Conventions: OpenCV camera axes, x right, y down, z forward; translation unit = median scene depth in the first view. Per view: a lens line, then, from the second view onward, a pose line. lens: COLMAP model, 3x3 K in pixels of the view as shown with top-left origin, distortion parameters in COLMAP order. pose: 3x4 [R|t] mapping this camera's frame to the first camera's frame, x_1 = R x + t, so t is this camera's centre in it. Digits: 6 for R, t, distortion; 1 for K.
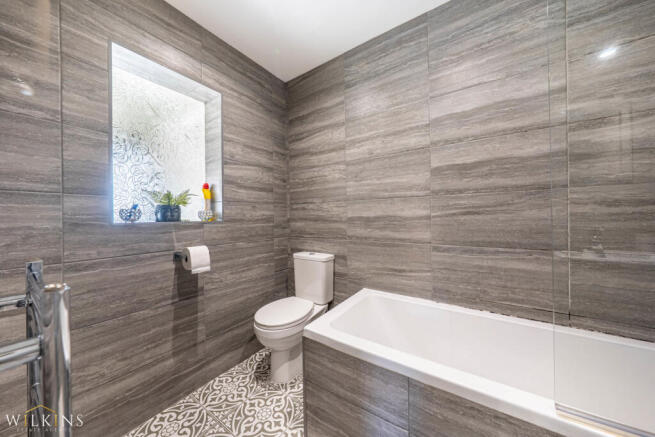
lens RADIAL K [[222.7, 0, 328.4], [0, 222.7, 217.6], [0, 0, 1]] dist [-0.005773, 0.000355]
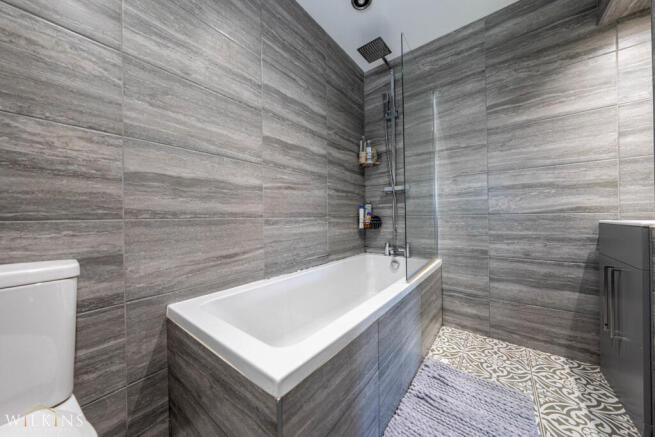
lens RADIAL K [[222.7, 0, 328.2], [0, 222.7, 217.1], [0, 0, 1]] dist [-0.005773, 0.000355]
pose [[0.060119, 0.012383, 0.998114, -0.432268], [0.013083, 0.999827, -0.013192, 0.131532], [-0.998105, 0.013851, 0.059947, 0.673835]]
